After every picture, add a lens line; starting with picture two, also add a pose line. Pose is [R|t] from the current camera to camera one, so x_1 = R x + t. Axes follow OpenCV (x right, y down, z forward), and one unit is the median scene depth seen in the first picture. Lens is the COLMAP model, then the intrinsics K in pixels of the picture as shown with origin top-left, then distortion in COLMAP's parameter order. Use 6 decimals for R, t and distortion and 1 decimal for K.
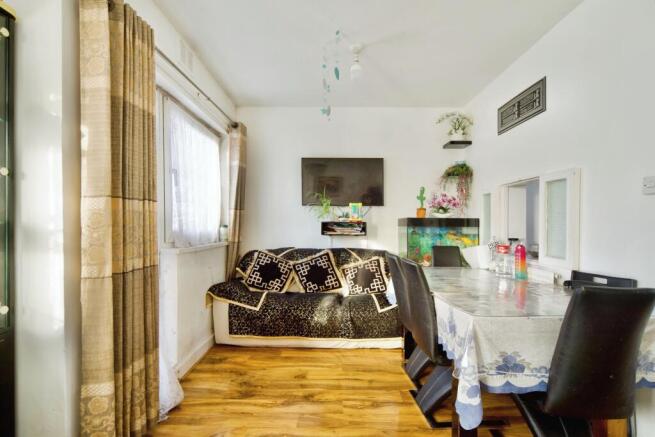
lens RADIAL K [[305.8, 0, 327.1], [0, 305.8, 228.6], [0, 0, 1]] dist [0.000035, 0.000019]
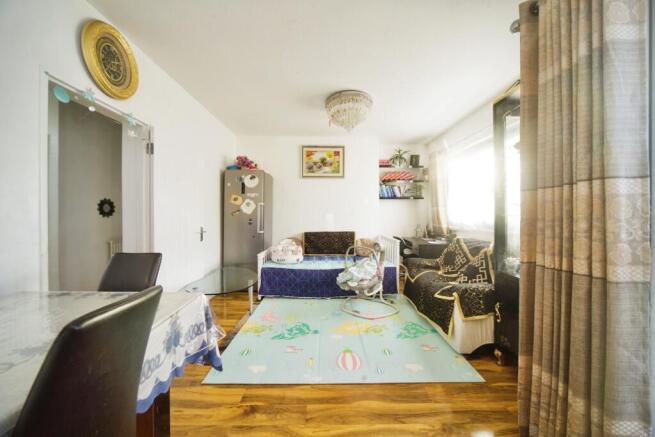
lens RADIAL K [[236.4, 0, 328.5], [0, 236.4, 217.0], [0, 0, 1]] dist [-0.000853, -0.000041]
pose [[-0.999030, -0.009724, -0.042945, 0.020942], [-0.010496, 0.999787, 0.017796, -0.006818], [0.042762, 0.018230, -0.998919, 0.799880]]
